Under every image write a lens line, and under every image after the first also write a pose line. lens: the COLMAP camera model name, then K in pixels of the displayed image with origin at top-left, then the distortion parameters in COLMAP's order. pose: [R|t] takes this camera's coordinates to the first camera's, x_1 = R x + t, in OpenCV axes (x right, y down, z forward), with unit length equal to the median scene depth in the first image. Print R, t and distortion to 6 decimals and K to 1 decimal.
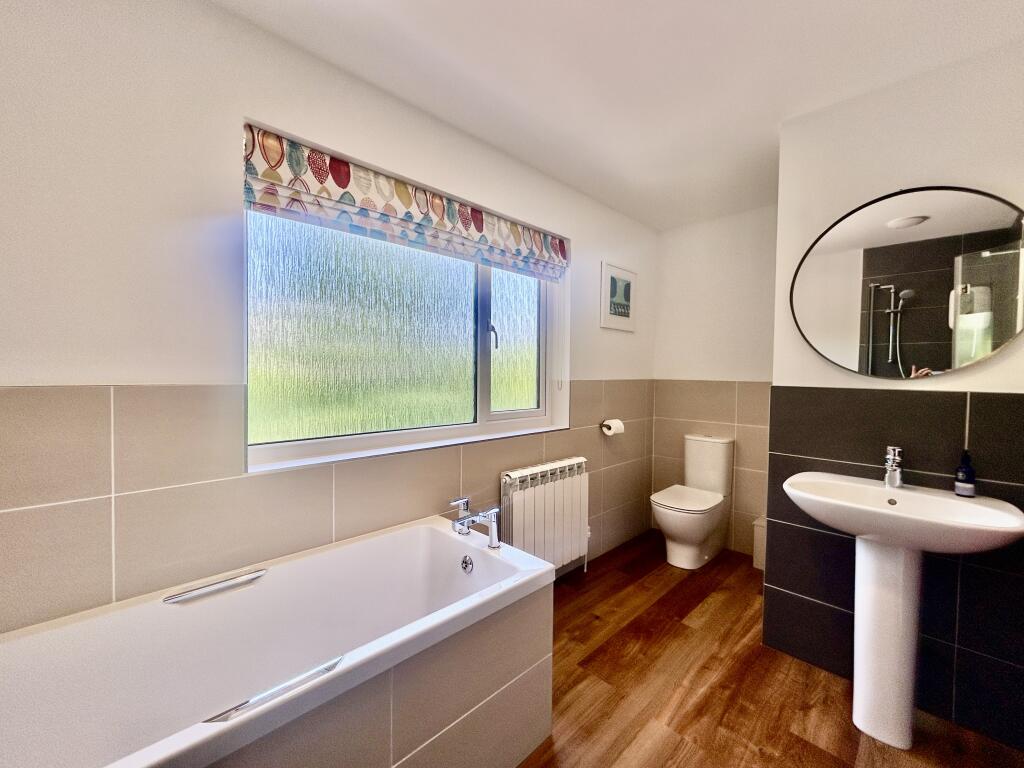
lens RADIAL K [[421.7, 0, 502.0], [0, 421.7, 384.0], [0, 0, 1]] dist [0.002094, 0.000670]
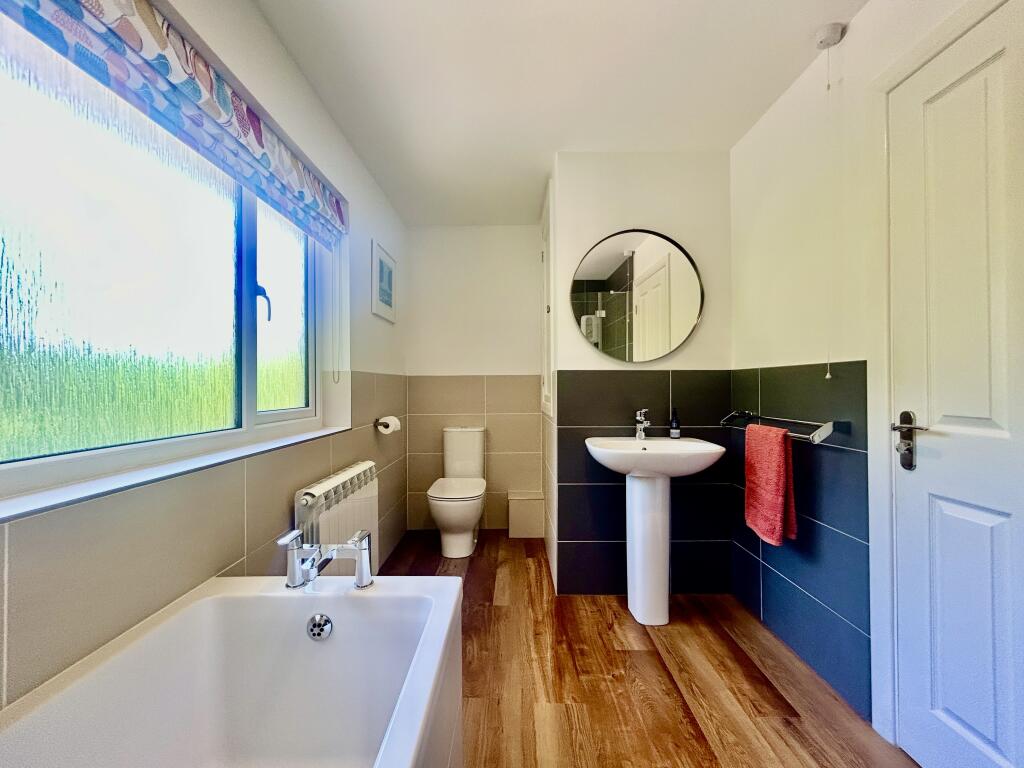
lens RADIAL K [[421.7, 0, 508.7], [0, 421.7, 383.4], [0, 0, 1]] dist [0.002094, 0.000670]
pose [[0.696377, -0.006584, 0.717646, -0.283197], [0.031461, 0.999277, -0.021361, 0.056975], [-0.716986, 0.037453, 0.696081, 0.257169]]
